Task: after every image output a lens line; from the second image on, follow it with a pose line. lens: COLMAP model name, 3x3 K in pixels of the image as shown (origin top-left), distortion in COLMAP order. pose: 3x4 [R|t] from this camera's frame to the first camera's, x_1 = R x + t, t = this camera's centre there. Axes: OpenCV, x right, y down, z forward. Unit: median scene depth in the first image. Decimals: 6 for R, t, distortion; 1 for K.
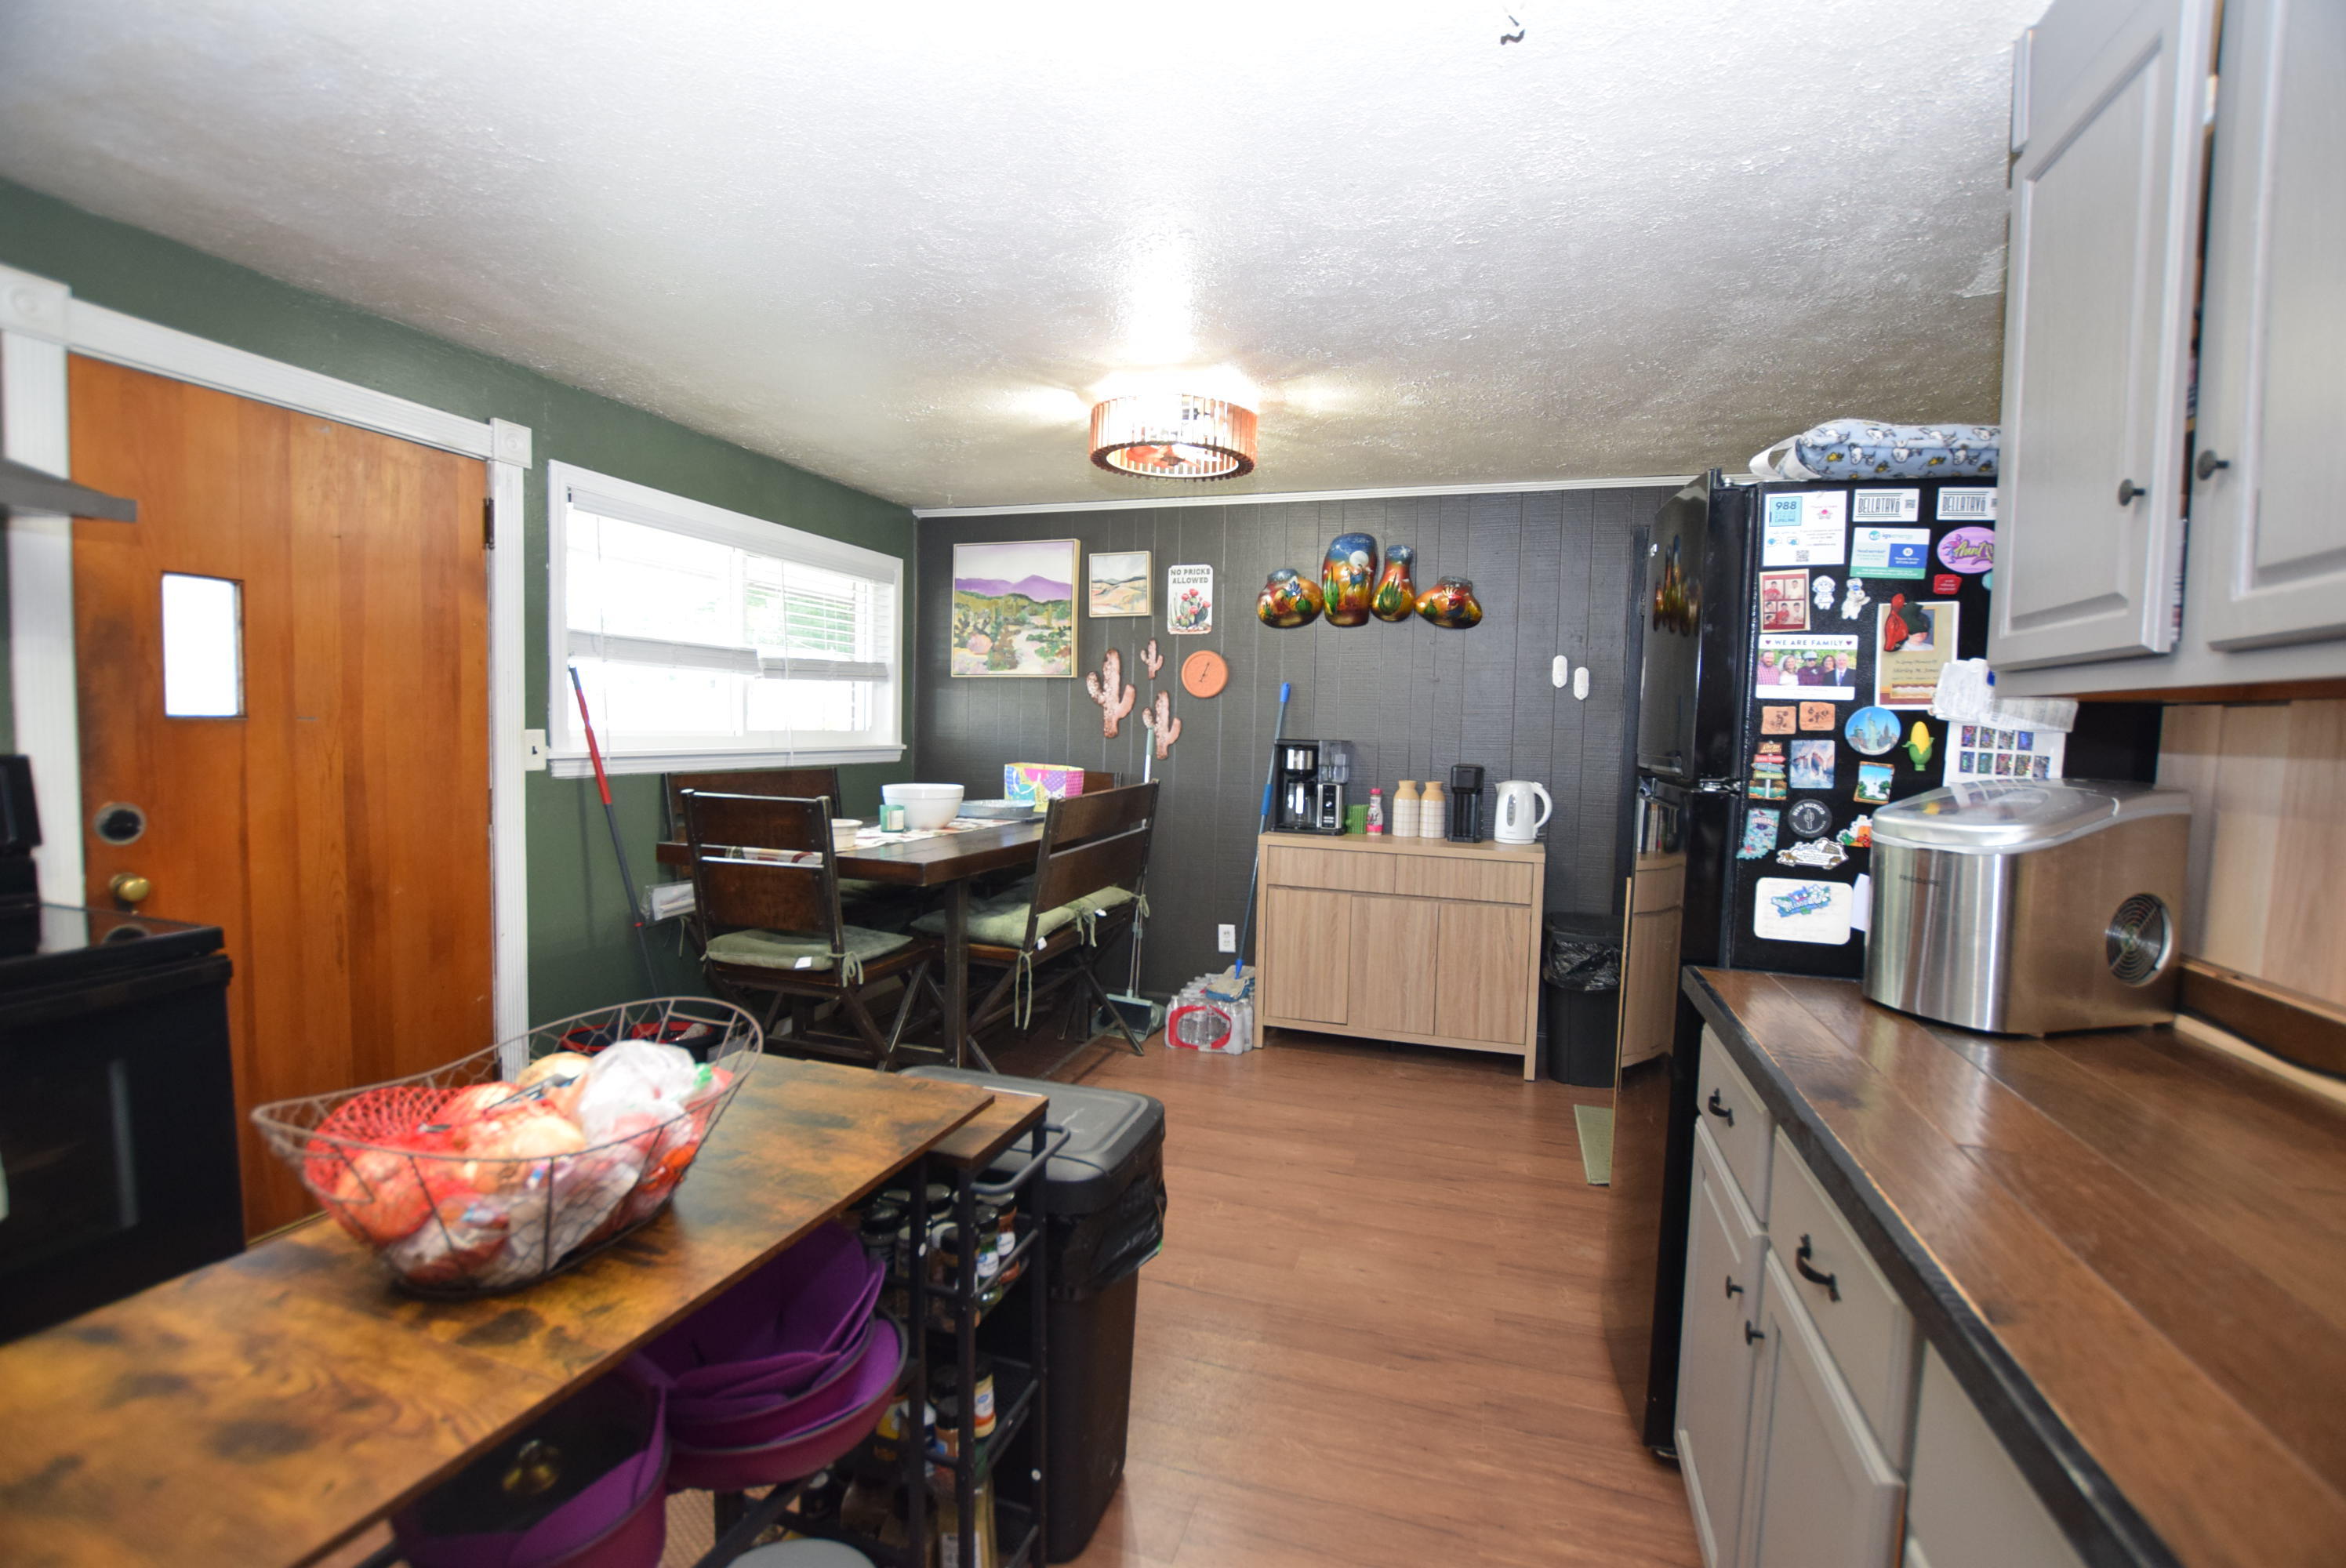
lens RADIAL K [[1027.6, 0, 1173.0], [0, 1027.6, 784.0], [0, 0, 1]] dist [-0.043058, 0.007788]
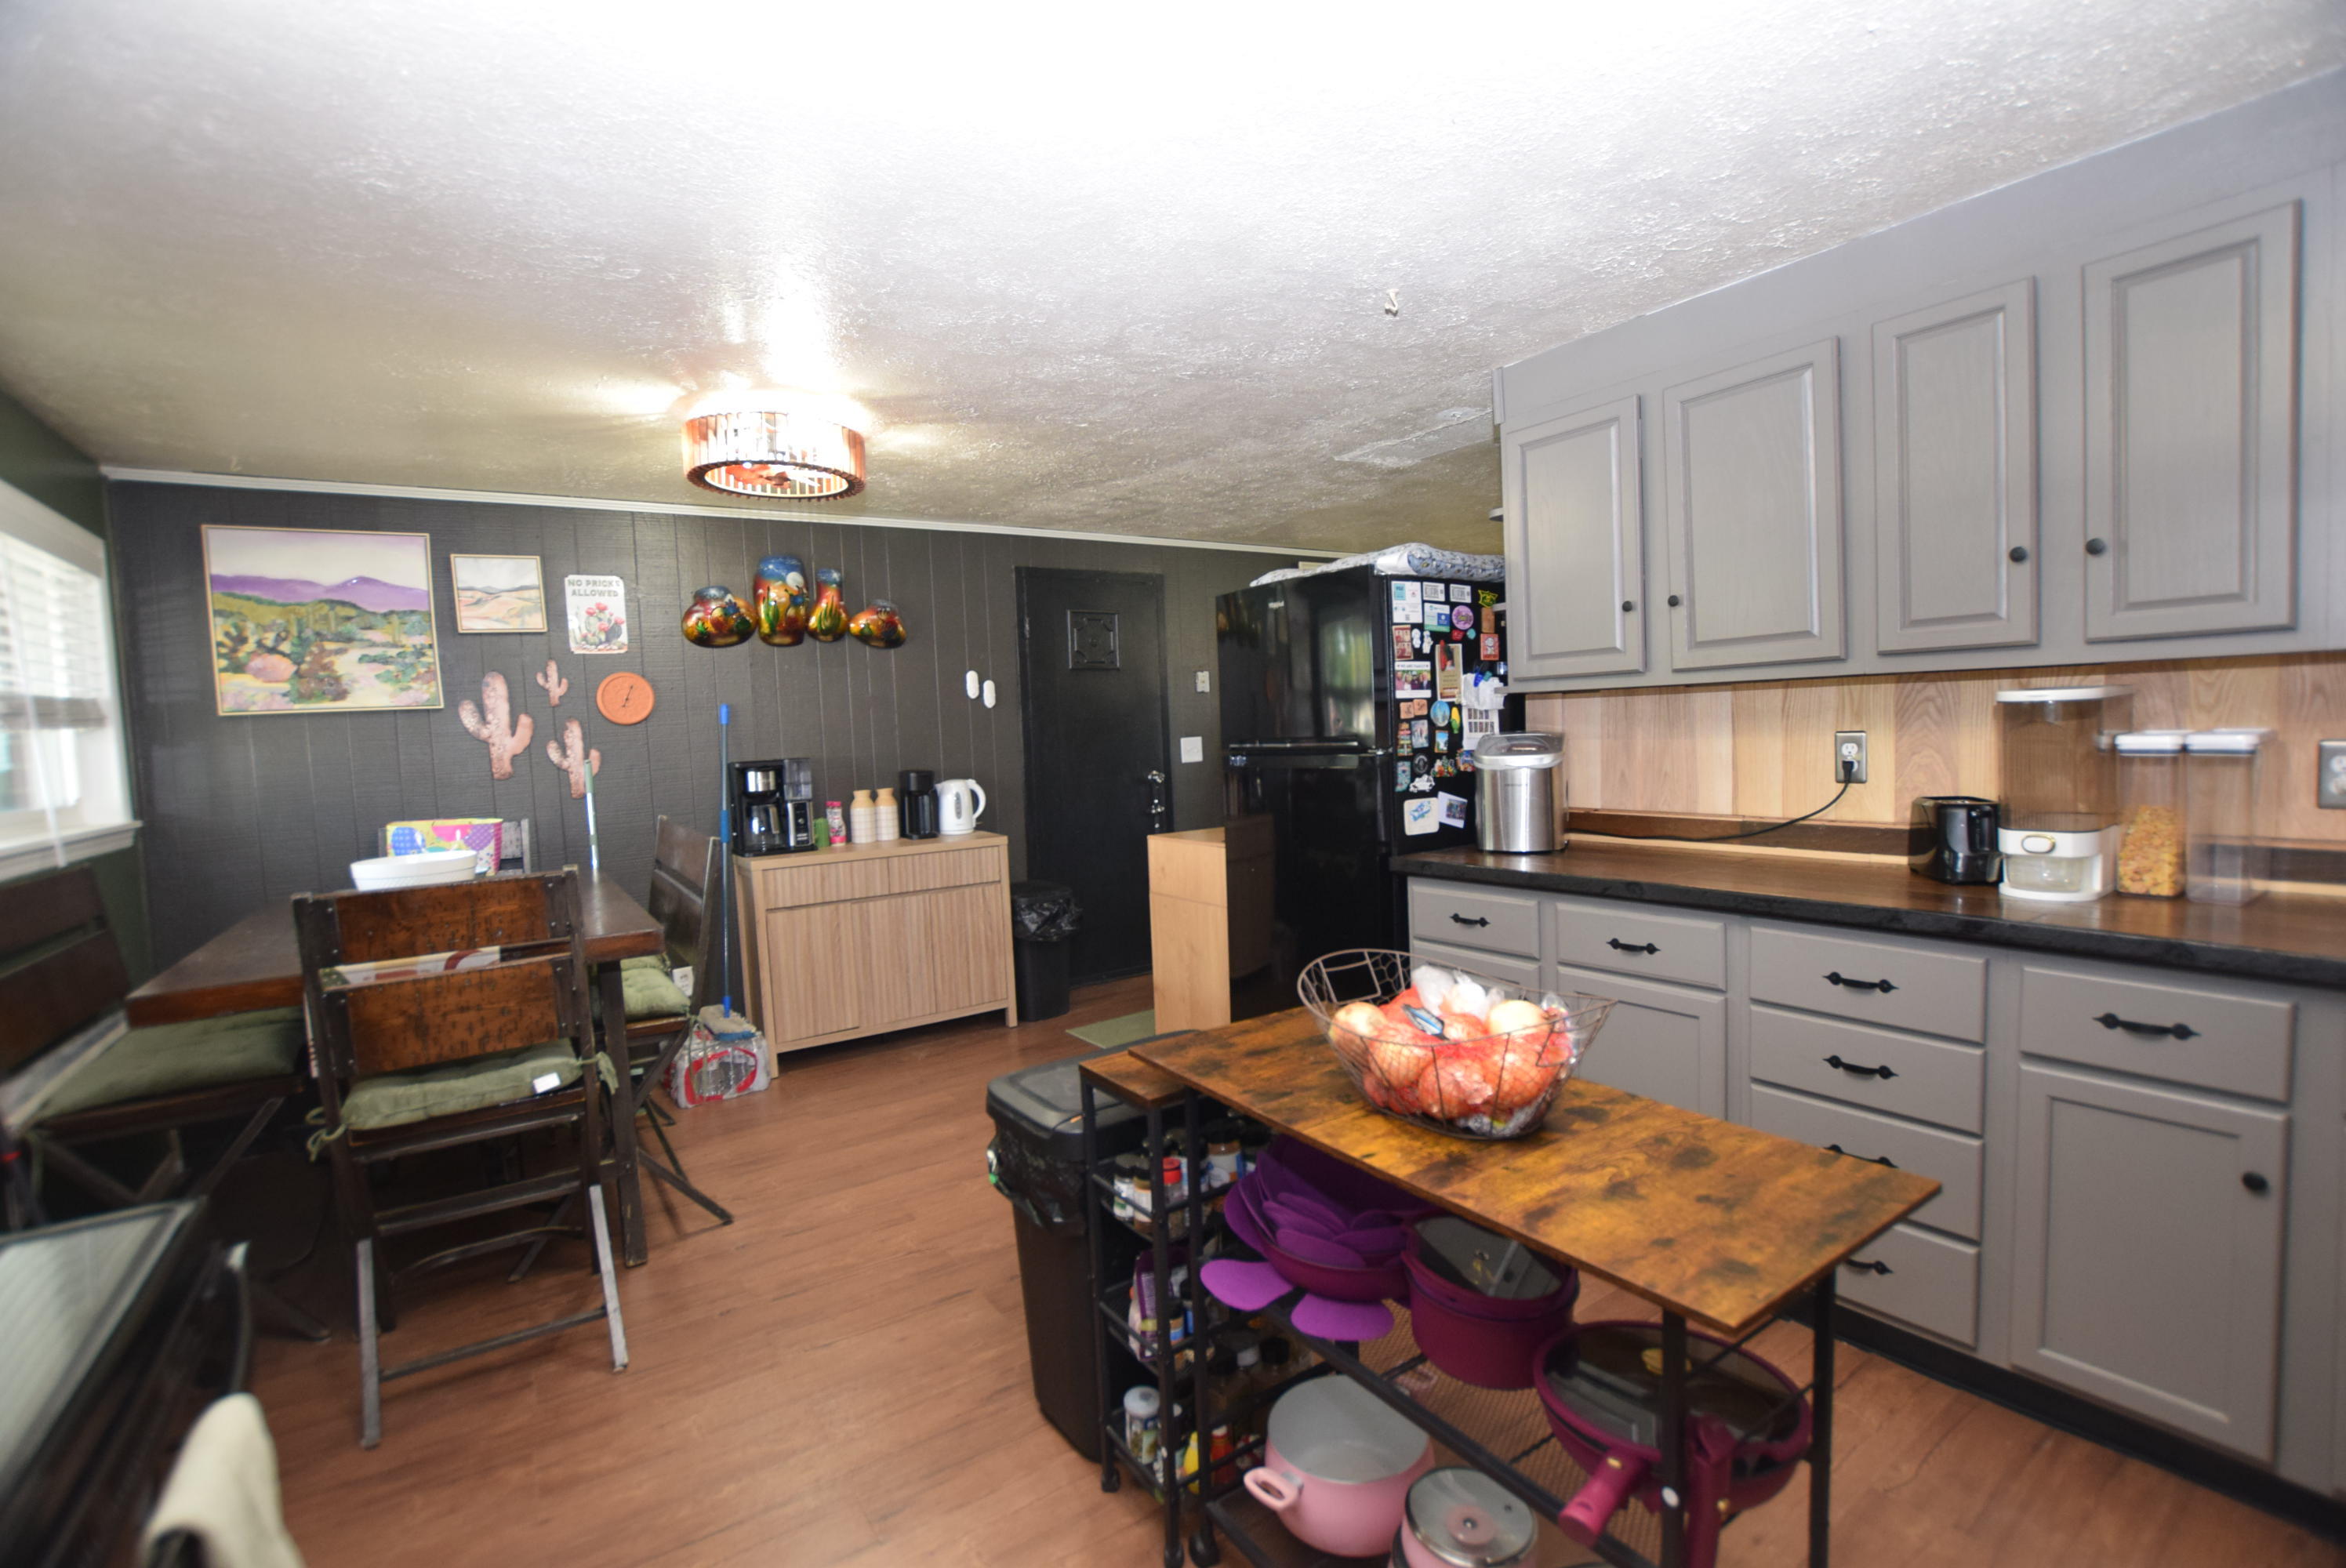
lens RADIAL K [[1027.6, 0, 1173.0], [0, 1027.6, 784.0], [0, 0, 1]] dist [-0.043058, 0.007788]
pose [[0.608785, -0.098124, 0.787244, -0.427660], [0.105654, 0.993510, 0.042131, -0.021480], [-0.786269, 0.057527, 0.615201, 0.092115]]
